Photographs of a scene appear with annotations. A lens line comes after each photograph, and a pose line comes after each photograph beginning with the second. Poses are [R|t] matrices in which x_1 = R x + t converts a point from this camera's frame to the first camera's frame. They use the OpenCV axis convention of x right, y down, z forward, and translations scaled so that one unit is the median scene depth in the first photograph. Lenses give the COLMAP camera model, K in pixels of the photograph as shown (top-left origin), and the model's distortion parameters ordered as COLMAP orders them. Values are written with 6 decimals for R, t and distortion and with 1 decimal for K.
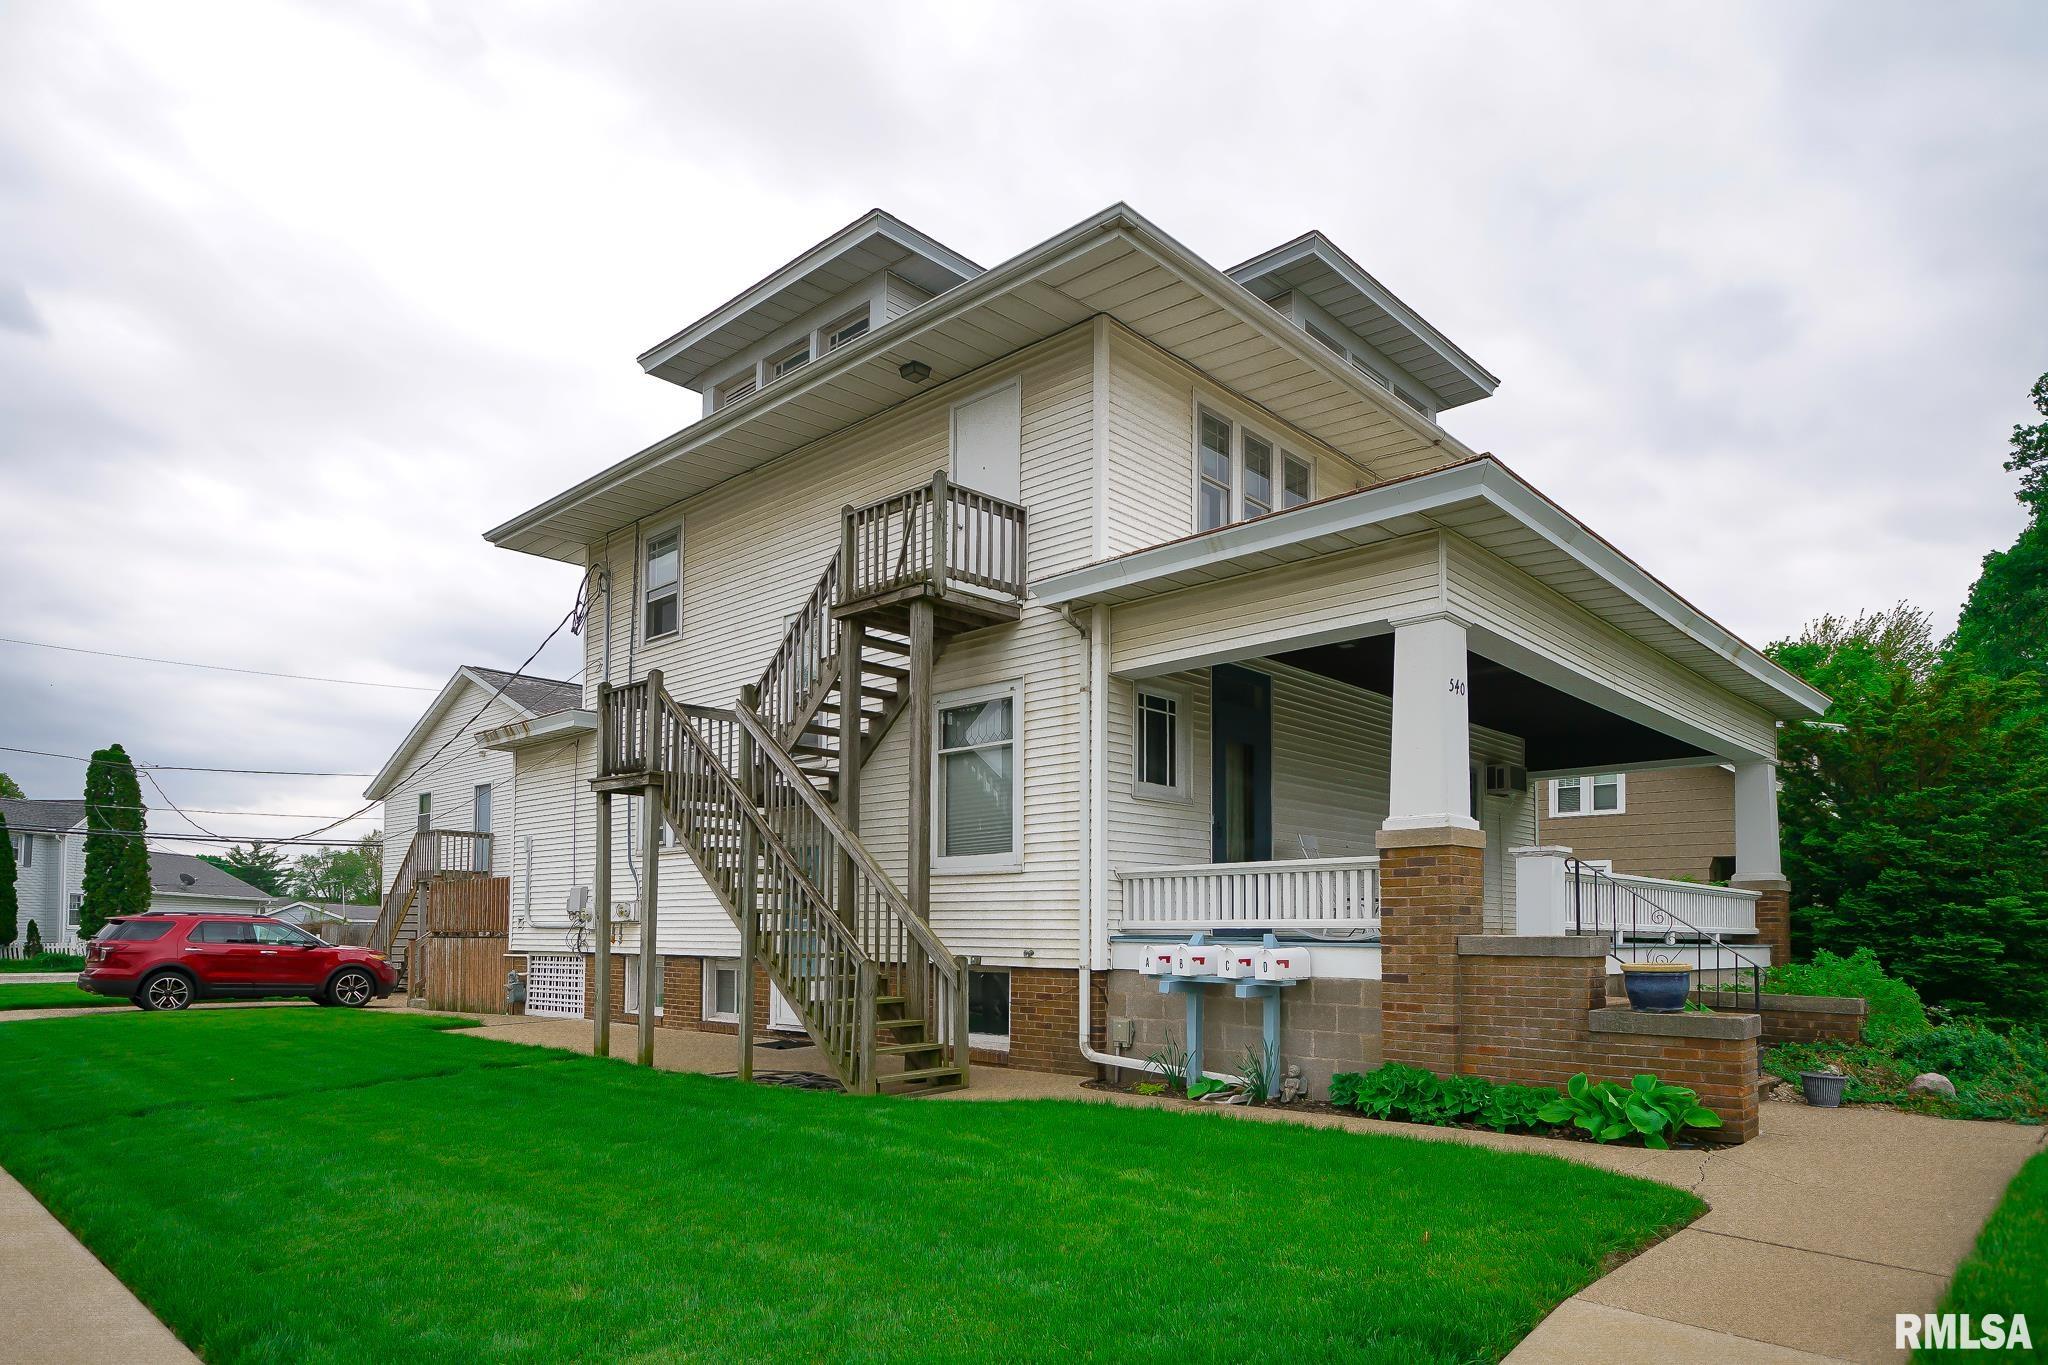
lens RADIAL K [[1219.4, 0, 1023.9], [0, 1219.4, 884.8], [0, 0, 1]] dist [0.002210, -0.000963]
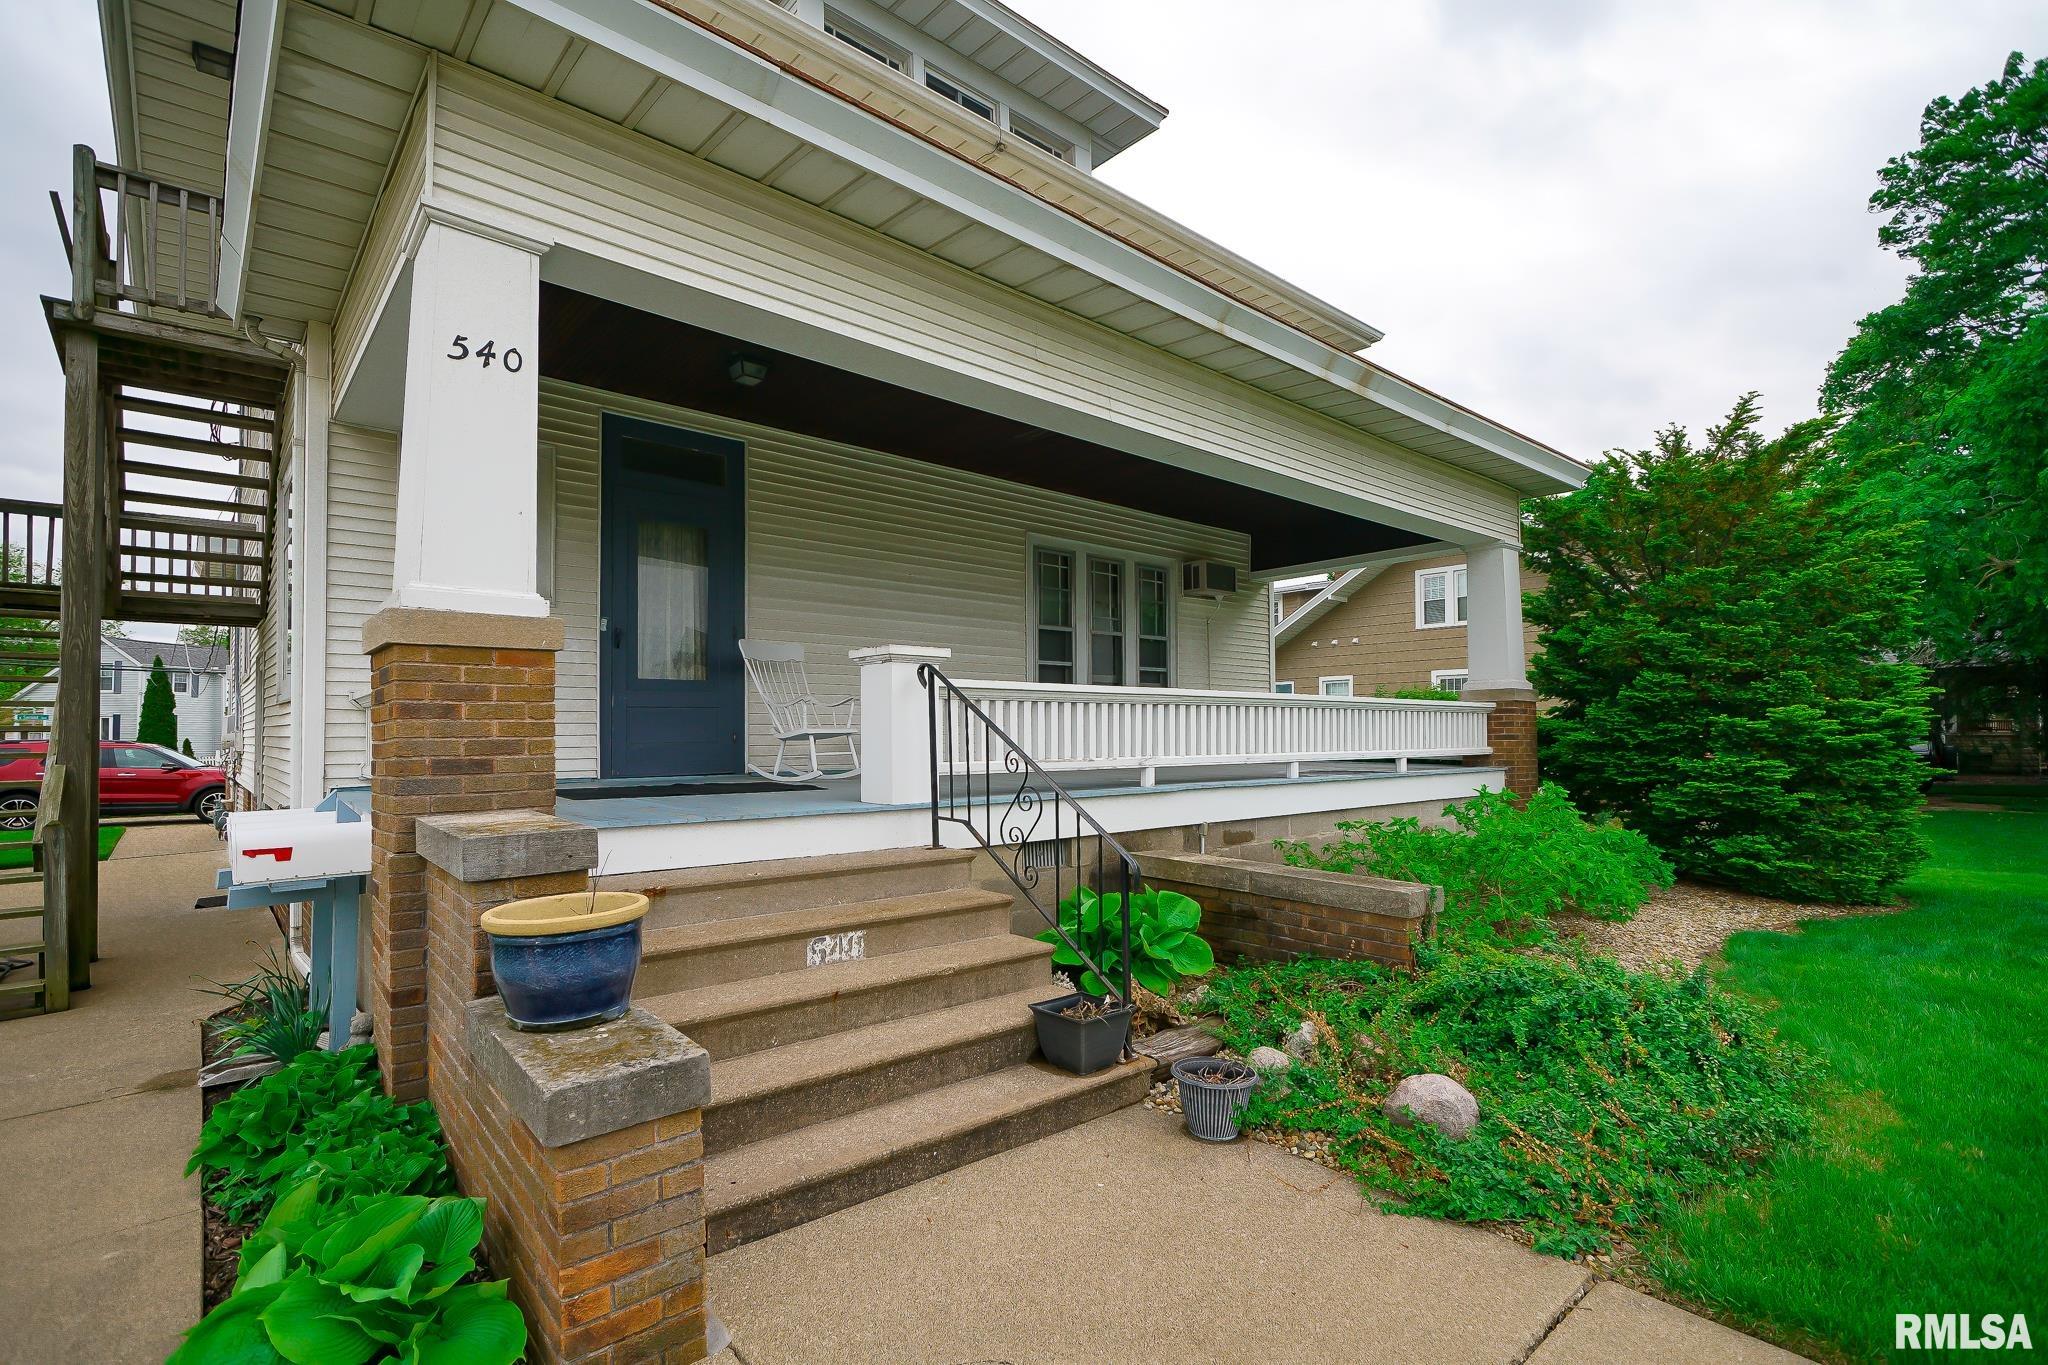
lens RADIAL K [[929.6, 0, 1013.7], [0, 929.6, 703.7], [0, 0, 1]] dist [-0.000244, 0.000076]
pose [[0.994144, -0.015632, -0.106926, 0.438413], [0.016237, 0.999857, 0.004790, -0.002489], [0.106836, -0.006498, 0.994255, 0.427987]]
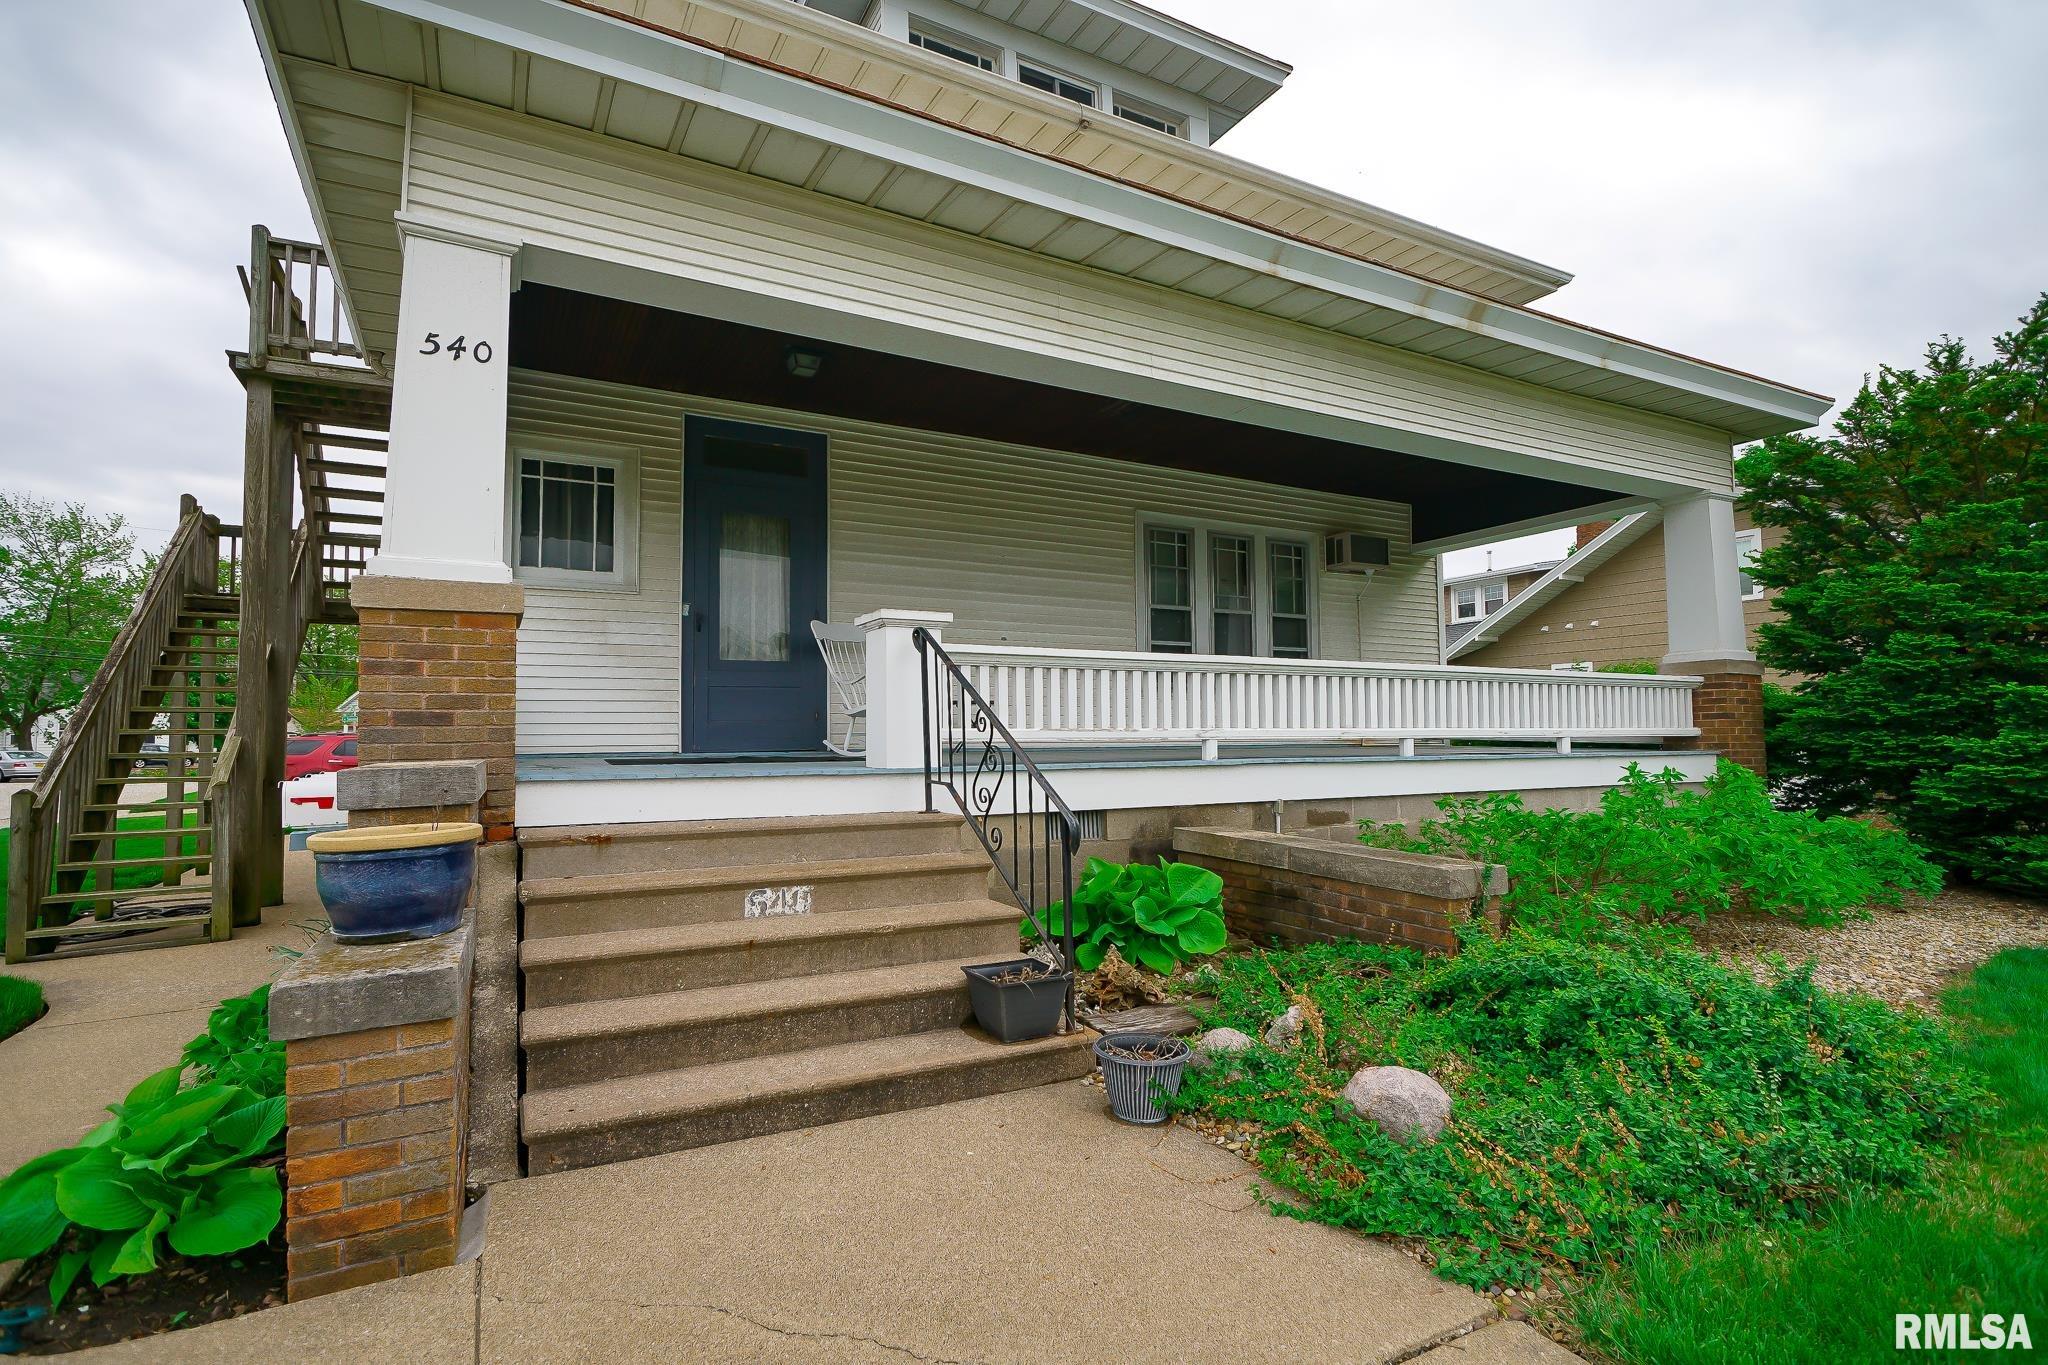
lens RADIAL K [[920.8, 0, 1046.8], [0, 920.8, 688.3], [0, 0, 1]] dist [0.000459, -0.000055]
pose [[0.946071, -0.038158, -0.321704, 0.529177], [0.032629, 0.999213, -0.022564, 0.016921], [0.322312, 0.010850, 0.946571, 0.462718]]
